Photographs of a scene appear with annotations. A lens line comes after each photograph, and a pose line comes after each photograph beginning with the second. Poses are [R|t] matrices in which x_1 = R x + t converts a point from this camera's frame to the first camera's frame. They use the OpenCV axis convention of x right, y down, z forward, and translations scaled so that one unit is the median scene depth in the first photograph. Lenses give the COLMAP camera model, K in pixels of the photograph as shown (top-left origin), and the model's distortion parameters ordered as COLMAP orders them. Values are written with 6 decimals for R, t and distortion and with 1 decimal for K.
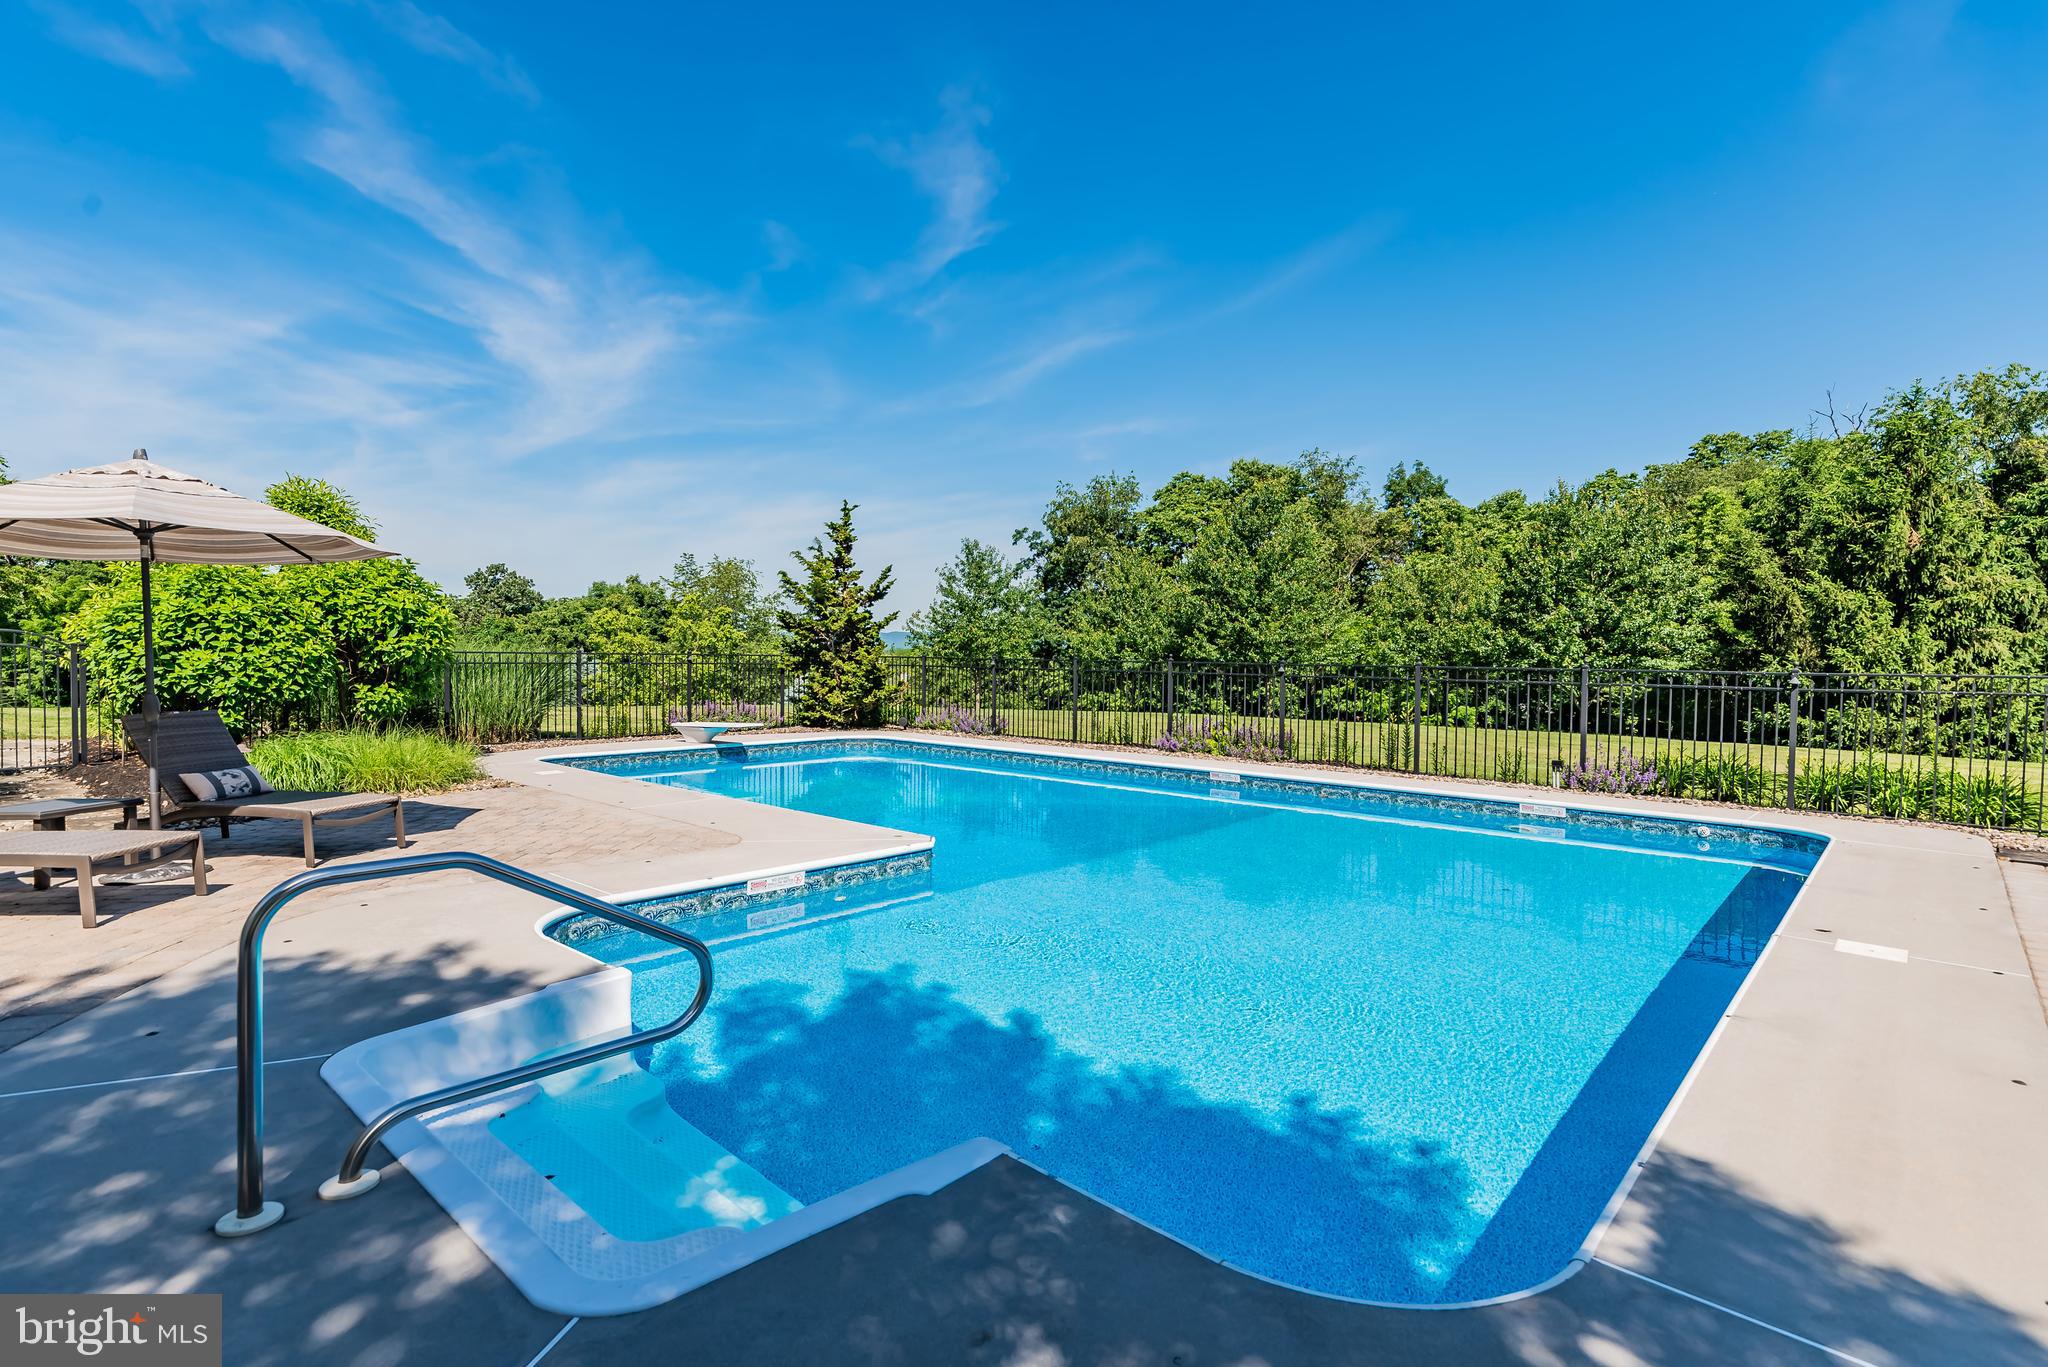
lens RADIAL K [[993.3, 0, 1040.6], [0, 993.3, 680.6], [0, 0, 1]] dist [0.000246, 0.000725]
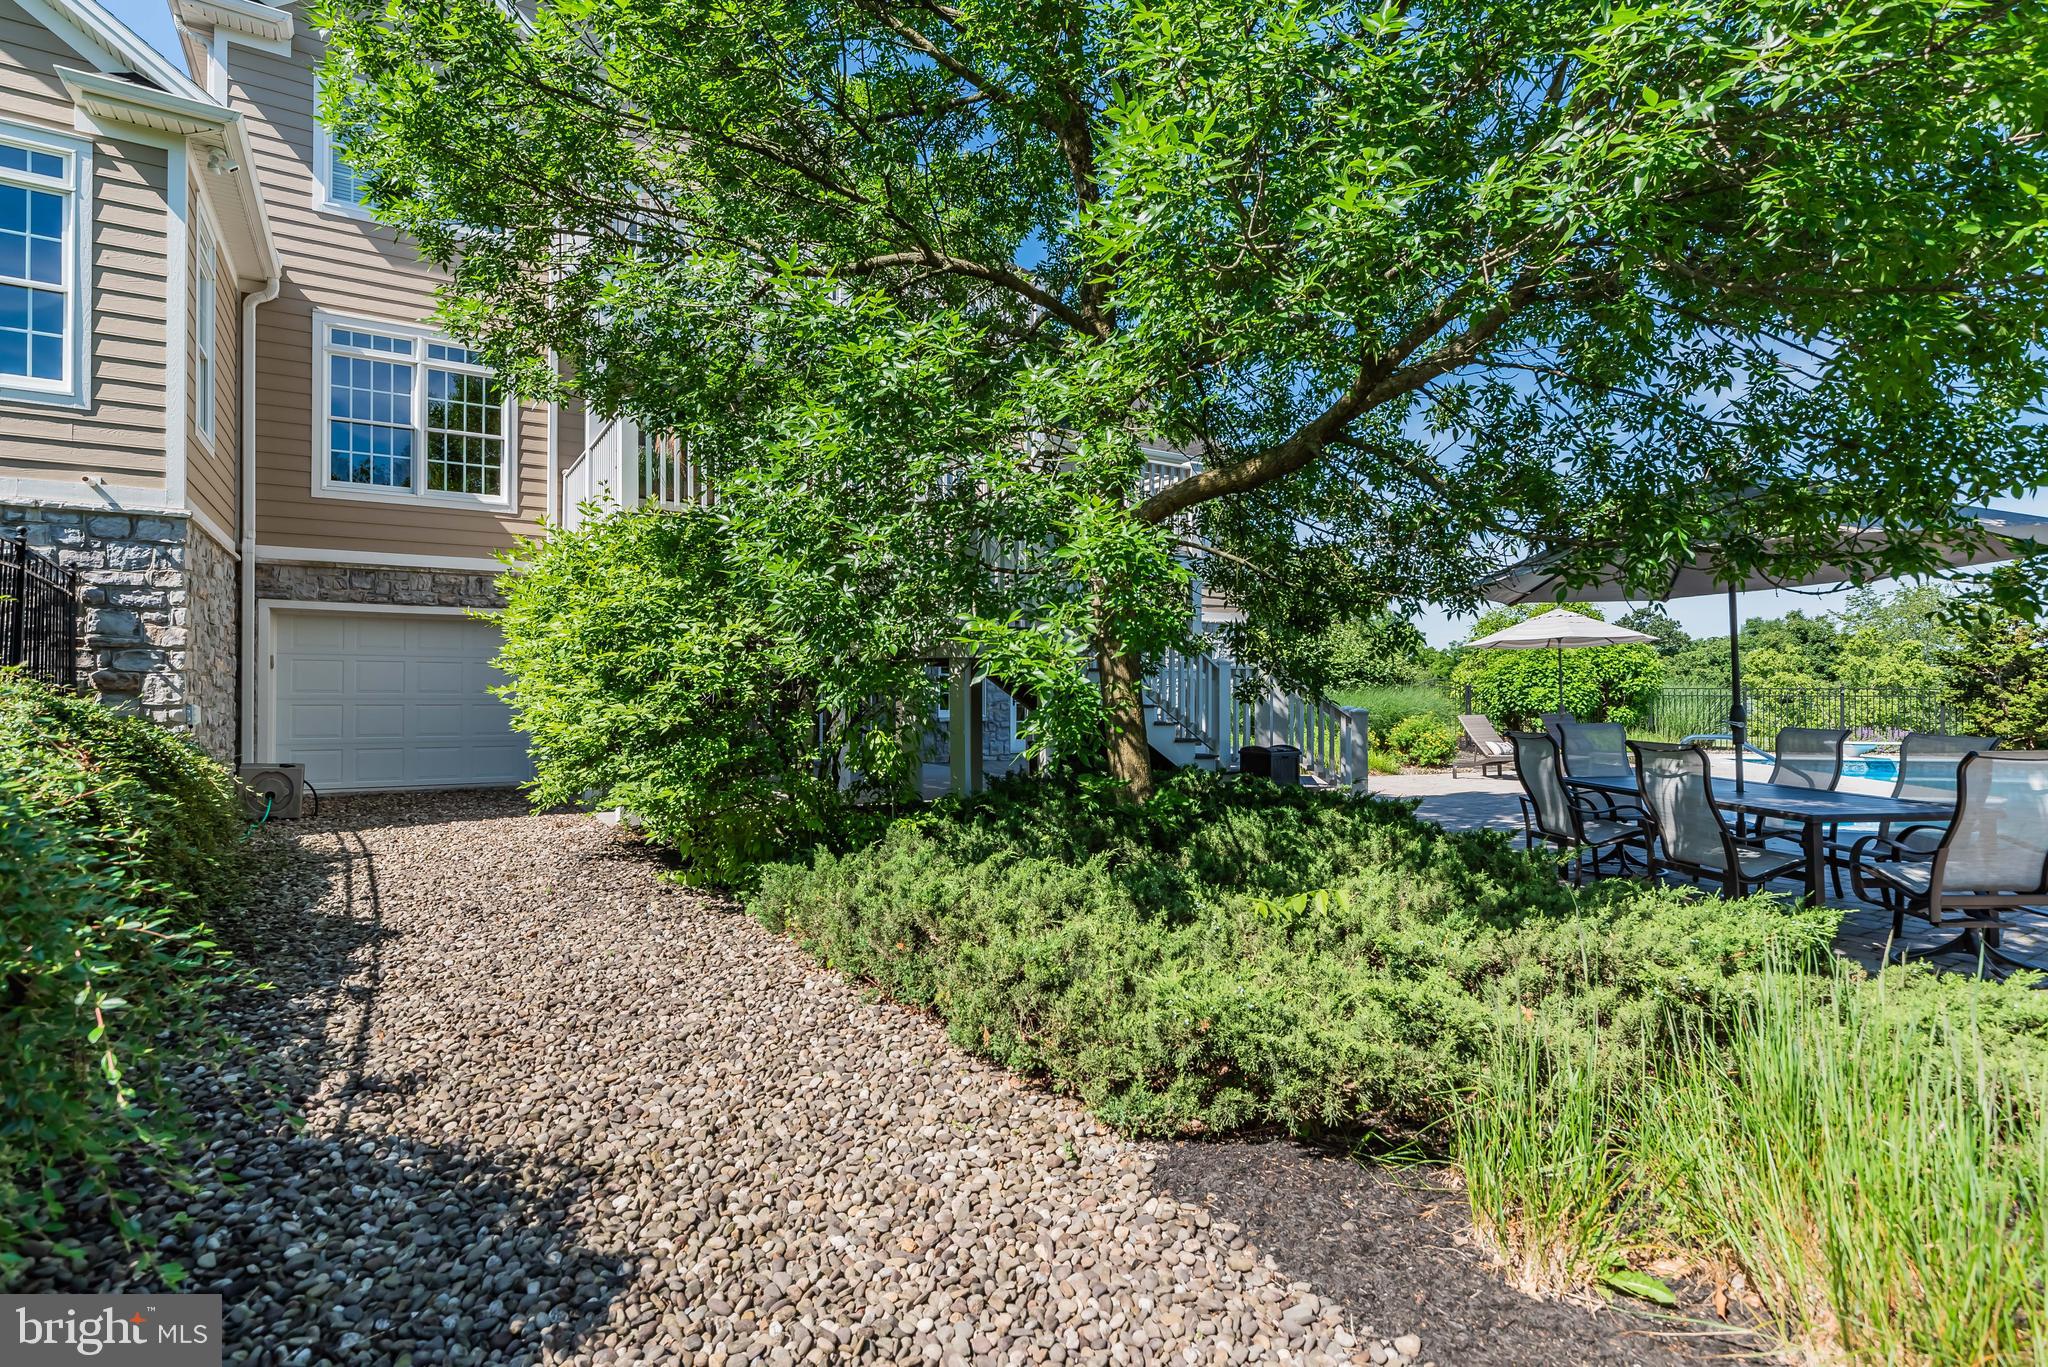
lens RADIAL K [[999.0, 0, 1044.2], [0, 999.0, 684.2], [0, 0, 1]] dist [-0.006801, -0.000807]
pose [[0.509570, -0.015212, -0.860295, 0.140552], [-0.018531, 0.999418, -0.028649, 0.014875], [0.860230, 0.030541, 0.508992, -0.333623]]
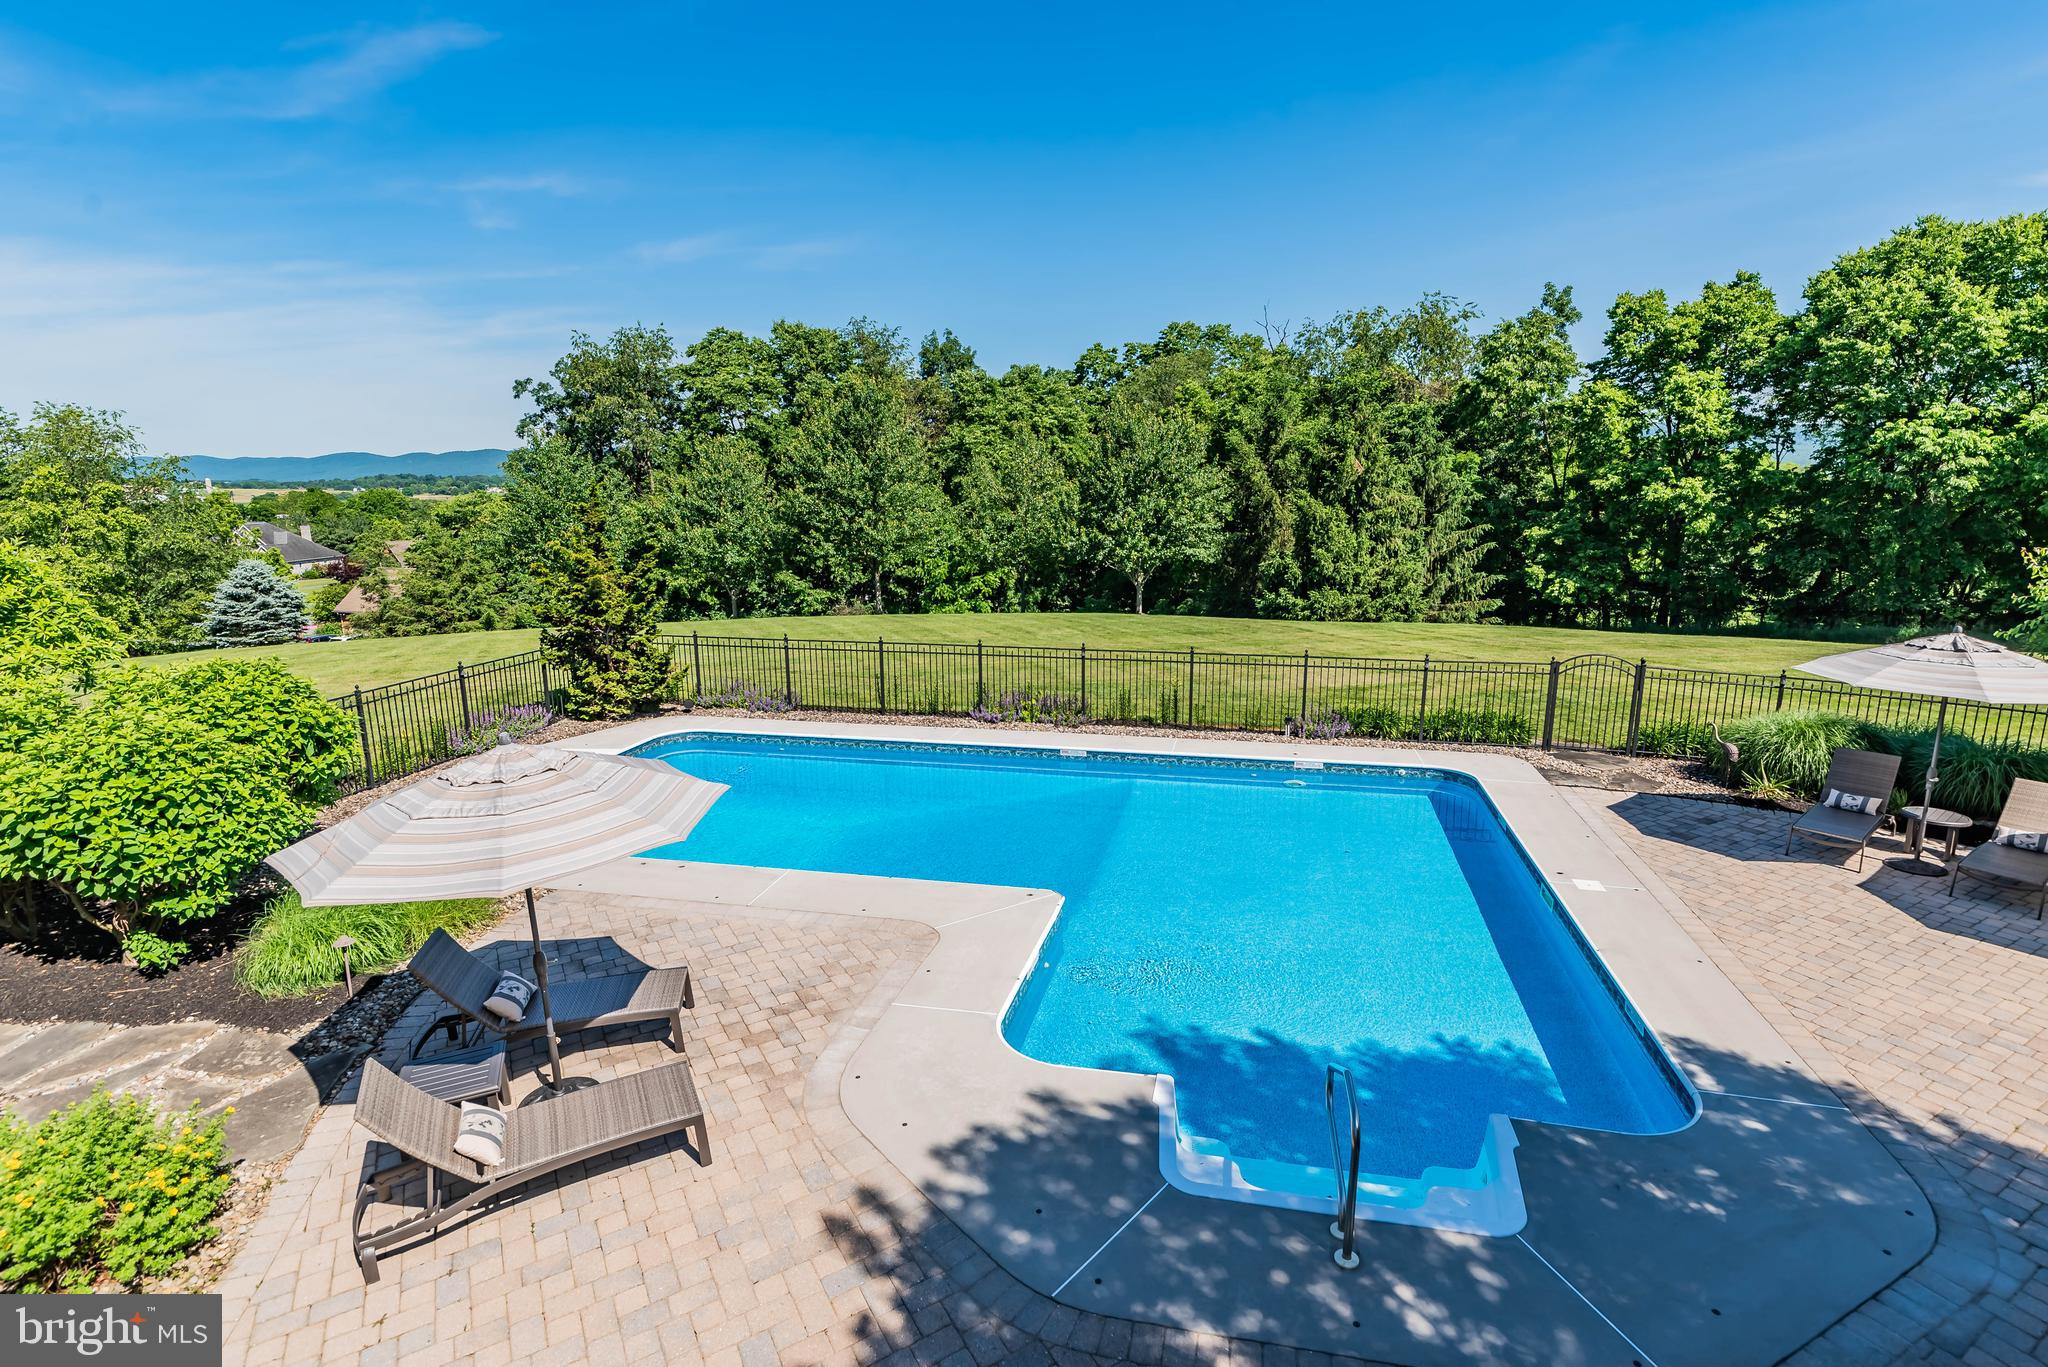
lens RADIAL K [[999.0, 0, 1044.2], [0, 999.0, 684.2], [0, 0, 1]] dist [-0.006801, -0.000807]
pose [[0.868154, -0.117874, 0.482093, -0.225814], [0.030863, 0.982328, 0.184604, -0.113243], [-0.495334, -0.145386, 0.856450, -0.037753]]
